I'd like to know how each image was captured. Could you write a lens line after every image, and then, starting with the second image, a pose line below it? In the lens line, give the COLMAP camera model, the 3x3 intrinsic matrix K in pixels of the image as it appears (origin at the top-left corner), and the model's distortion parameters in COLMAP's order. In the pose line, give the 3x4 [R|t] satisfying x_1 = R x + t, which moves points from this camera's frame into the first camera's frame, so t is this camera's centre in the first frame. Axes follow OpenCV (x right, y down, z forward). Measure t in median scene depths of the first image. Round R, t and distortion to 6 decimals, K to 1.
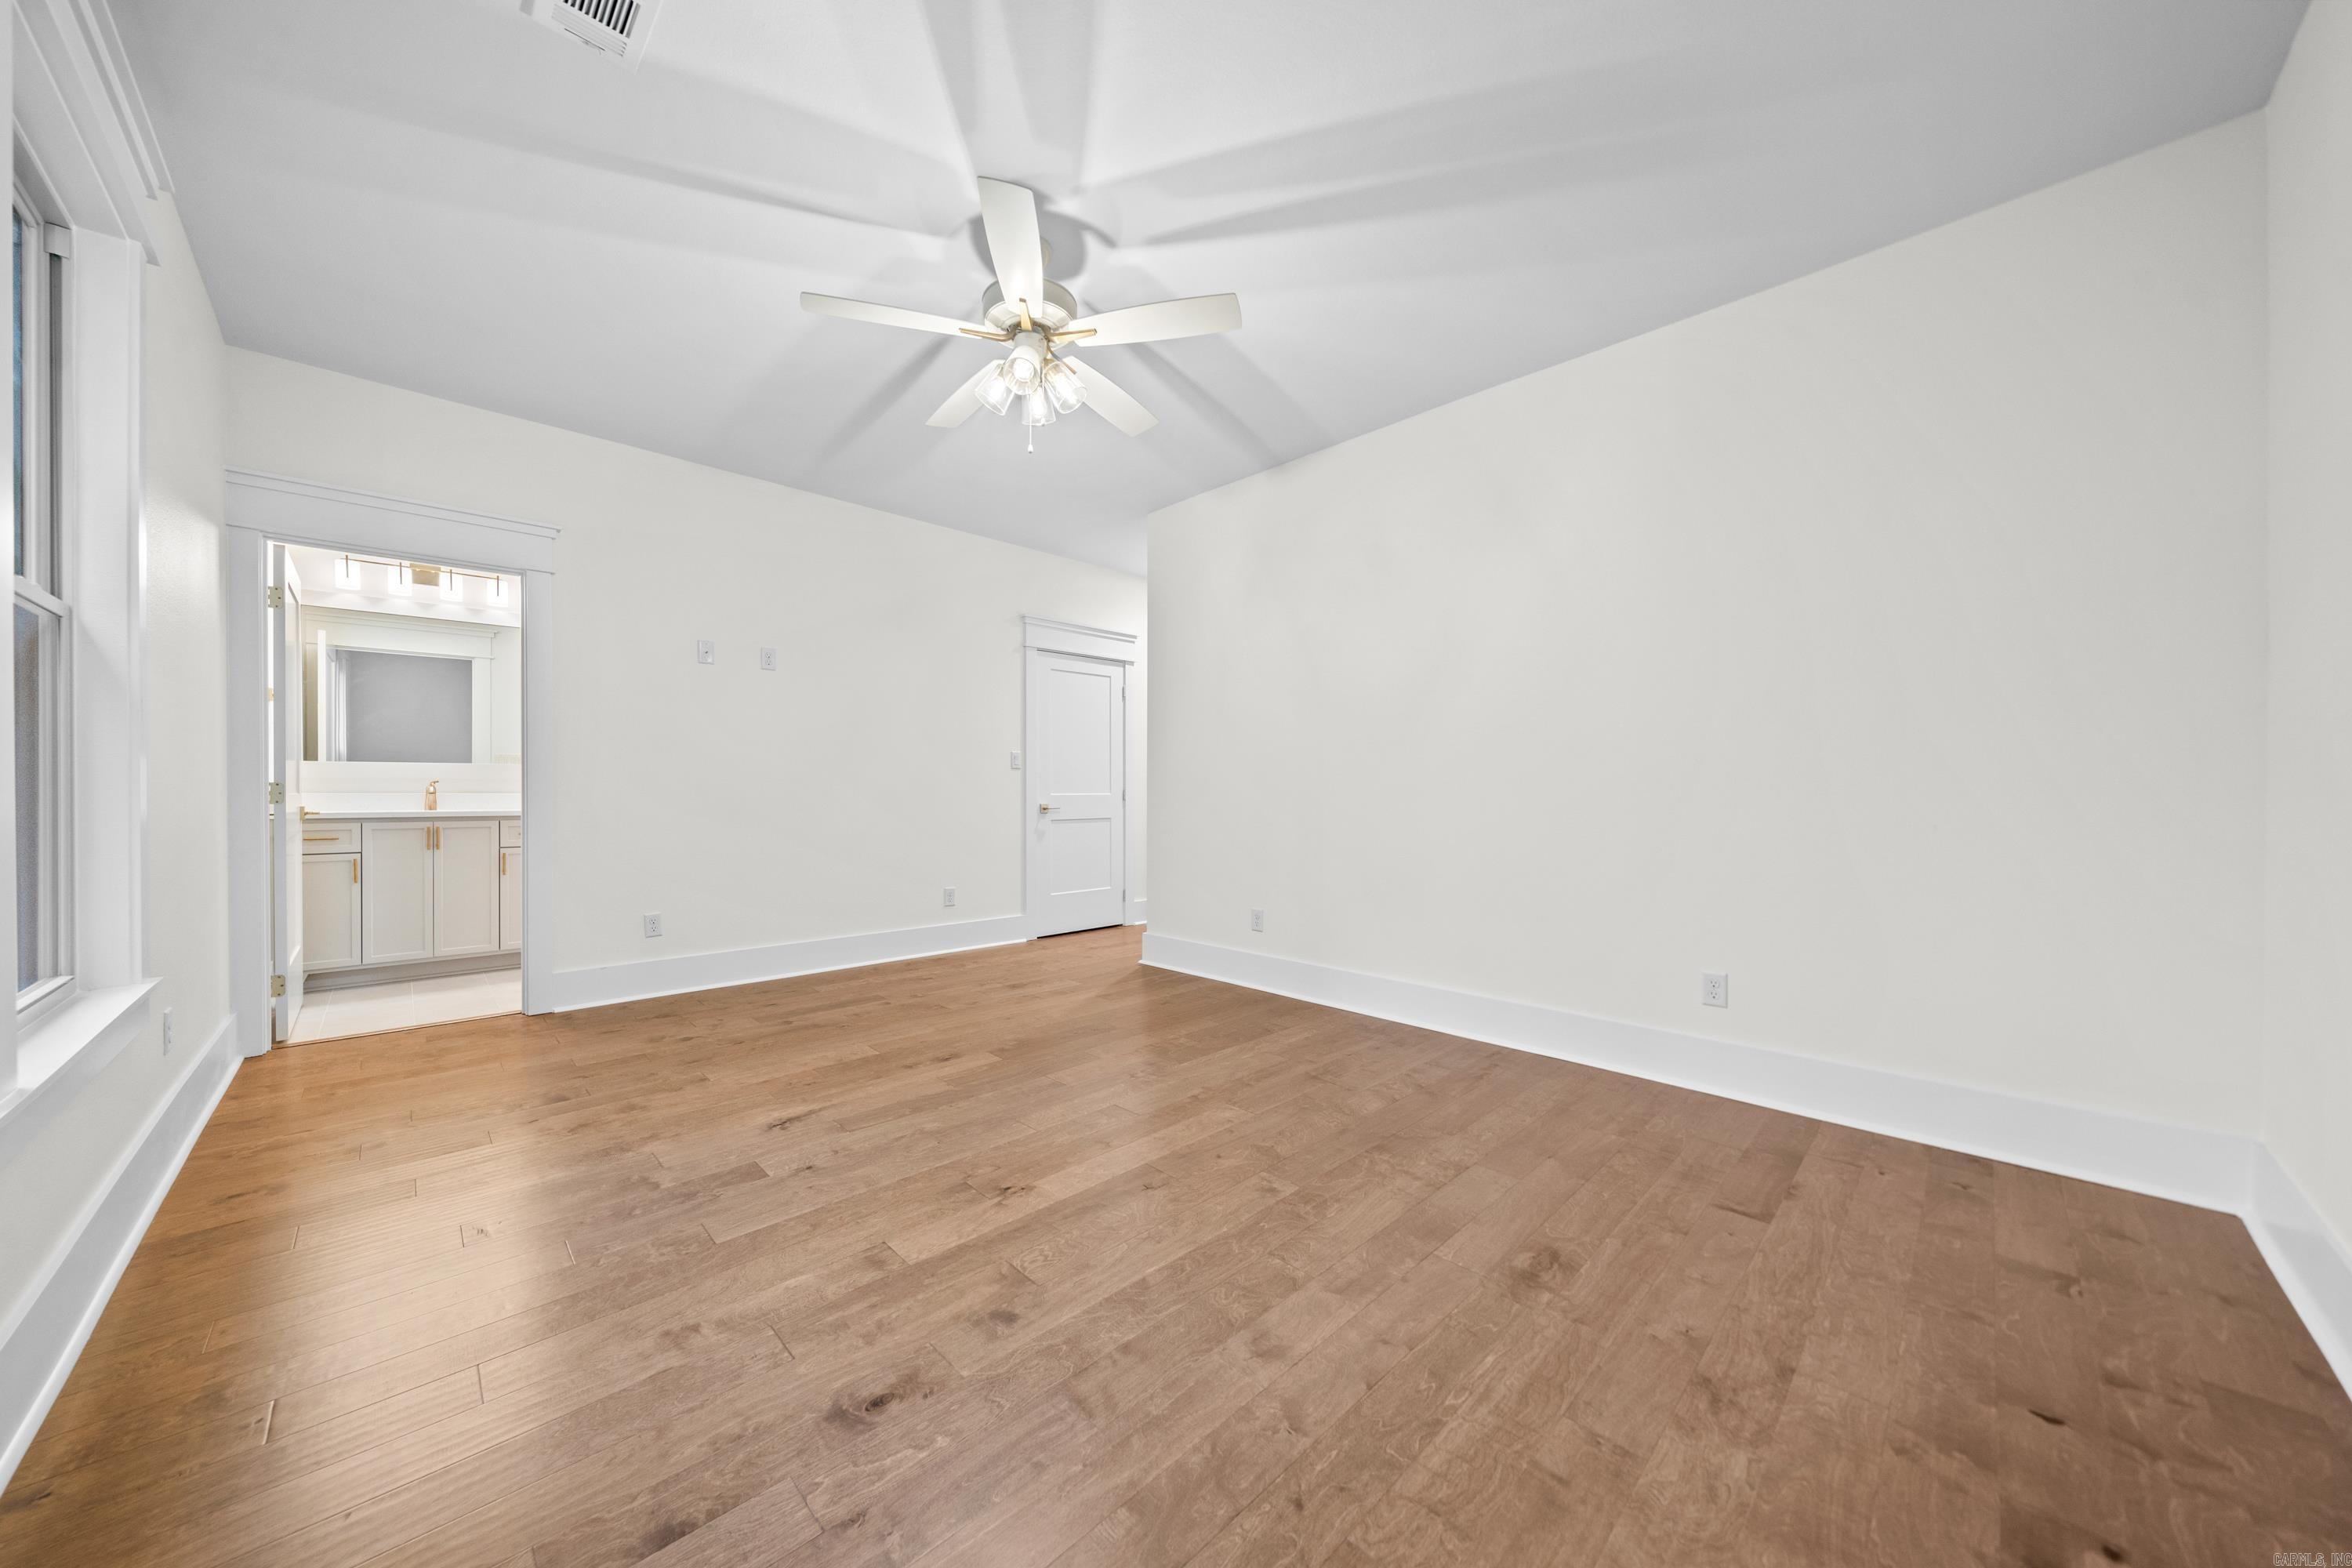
lens RADIAL K [[807.6, 0, 1165.7], [0, 807.6, 777.9], [0, 0, 1]] dist [-0.006630, 0.000302]
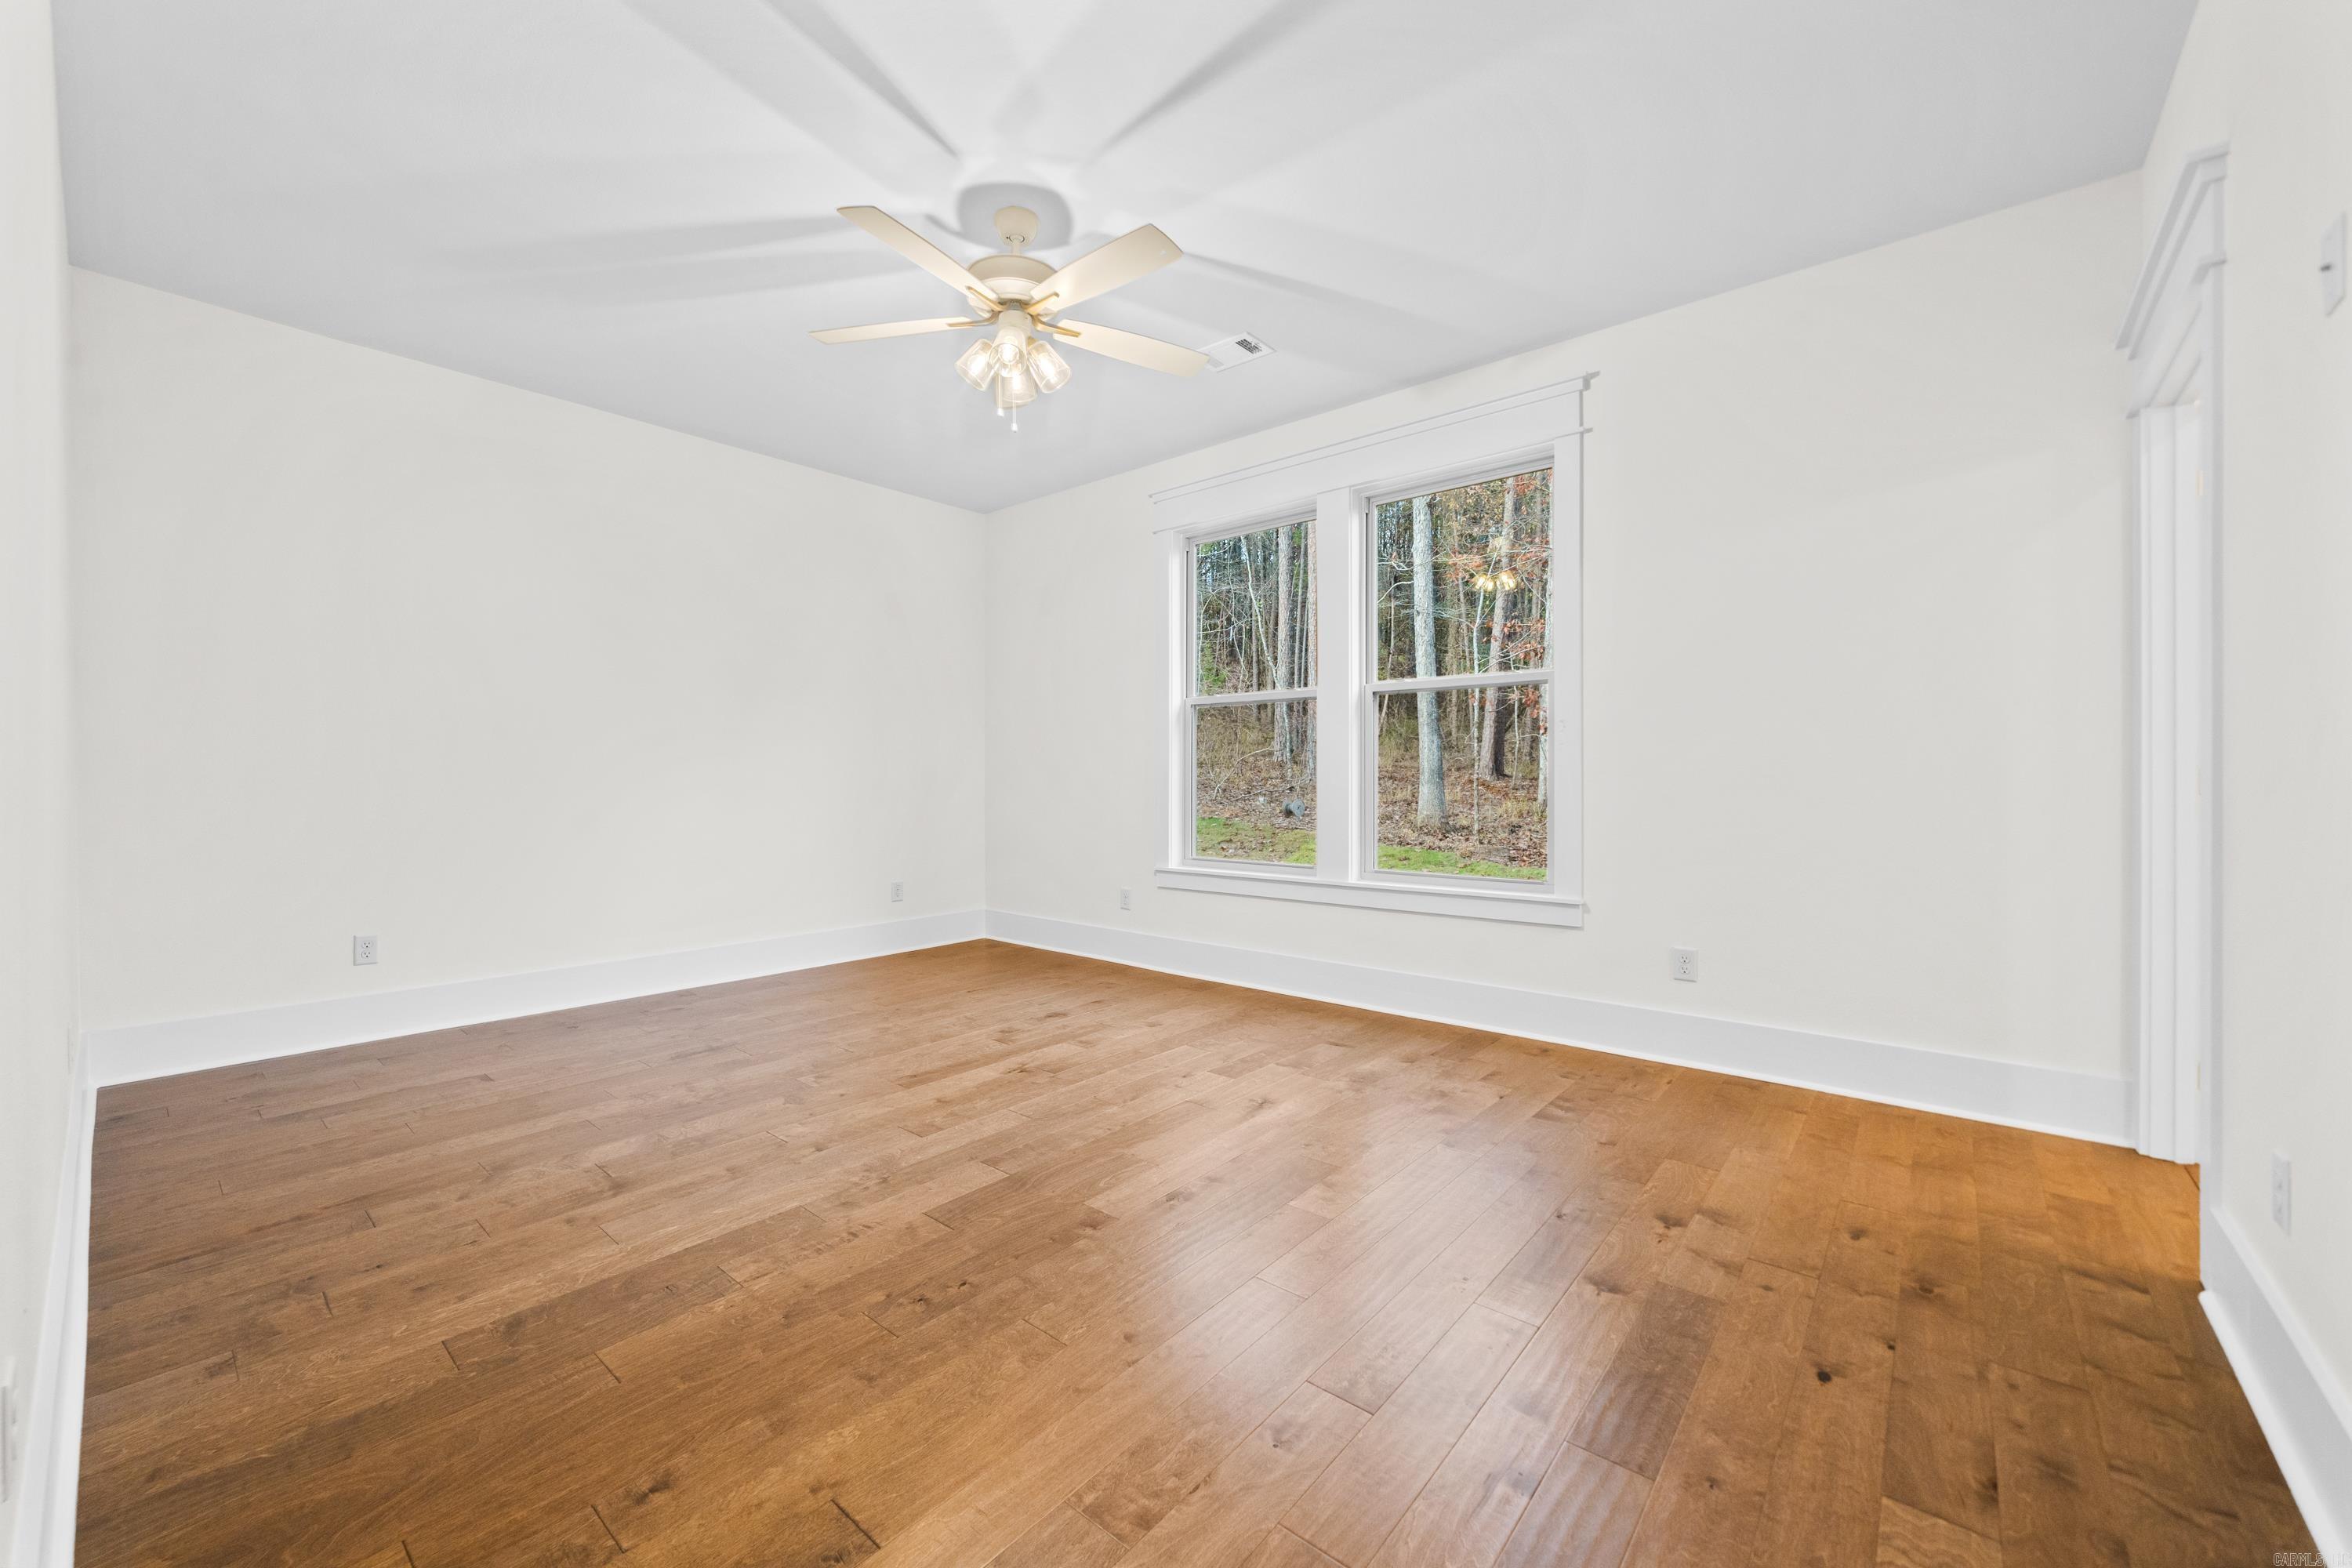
lens RADIAL K [[870.7, 0, 1190.4], [0, 870.7, 781.5], [0, 0, 1]] dist [0.014038, 0.000082]
pose [[-0.991969, 0.001151, -0.126474, -0.272279], [0.002895, 0.999903, -0.013603, 0.037509], [0.126446, -0.013860, -0.991877, 2.310582]]
